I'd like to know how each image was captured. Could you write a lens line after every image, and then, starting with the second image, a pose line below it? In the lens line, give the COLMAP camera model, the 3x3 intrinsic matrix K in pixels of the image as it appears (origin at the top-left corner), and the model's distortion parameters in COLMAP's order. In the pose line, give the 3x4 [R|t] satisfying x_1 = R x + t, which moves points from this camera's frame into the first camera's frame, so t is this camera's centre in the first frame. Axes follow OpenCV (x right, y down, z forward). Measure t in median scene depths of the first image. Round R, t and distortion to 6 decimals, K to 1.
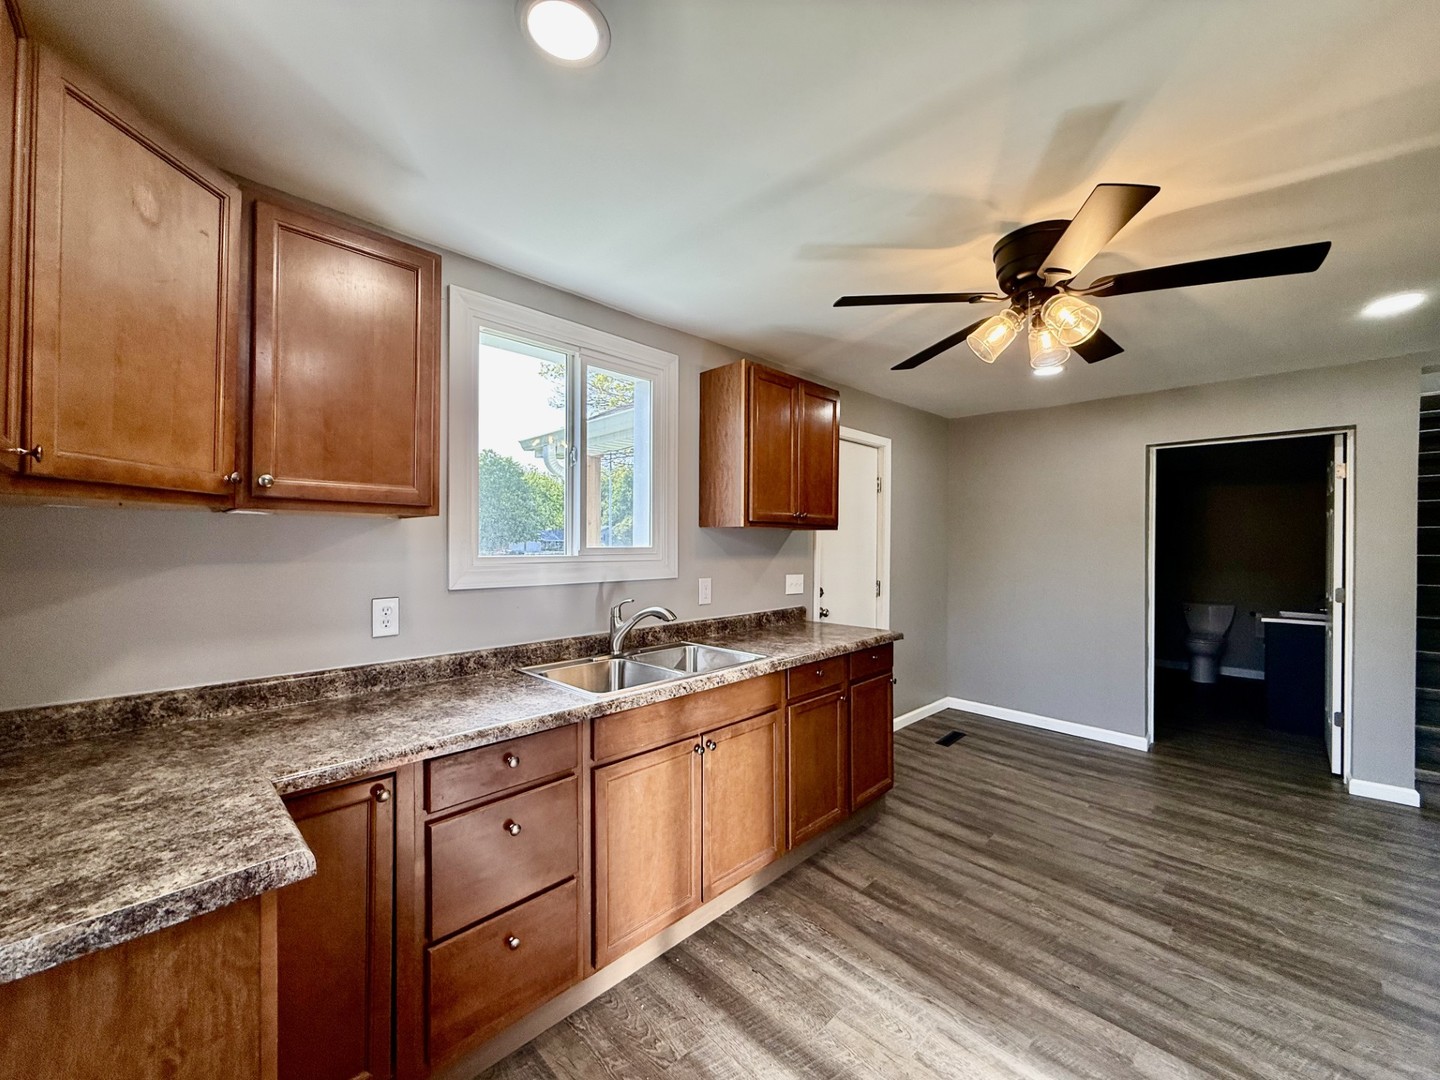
lens RADIAL K [[560.2, 0, 713.6], [0, 560.2, 531.9], [0, 0, 1]] dist [-0.017464, -0.000143]
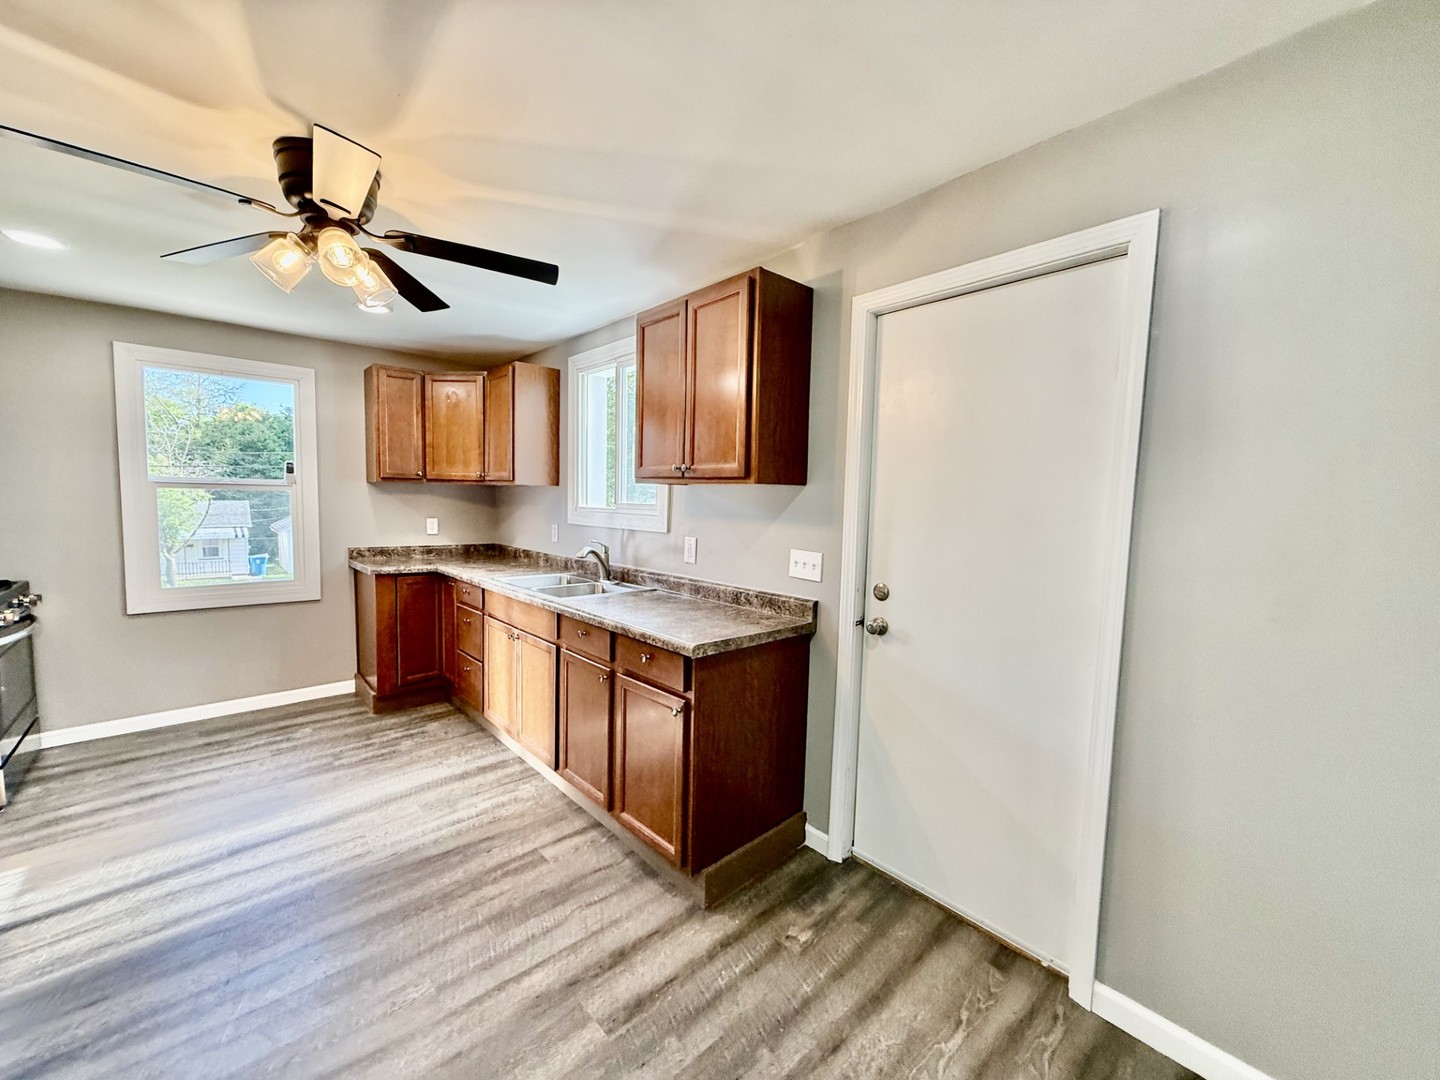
lens RADIAL K [[560.2, 0, 713.6], [0, 560.2, 547.3], [0, 0, 1]] dist [-0.017464, -0.000143]
pose [[-0.023189, 0.066267, -0.997532, 1.131592], [-0.018016, 0.997611, 0.066691, 0.040639], [0.999569, 0.019518, -0.021940, 1.243387]]
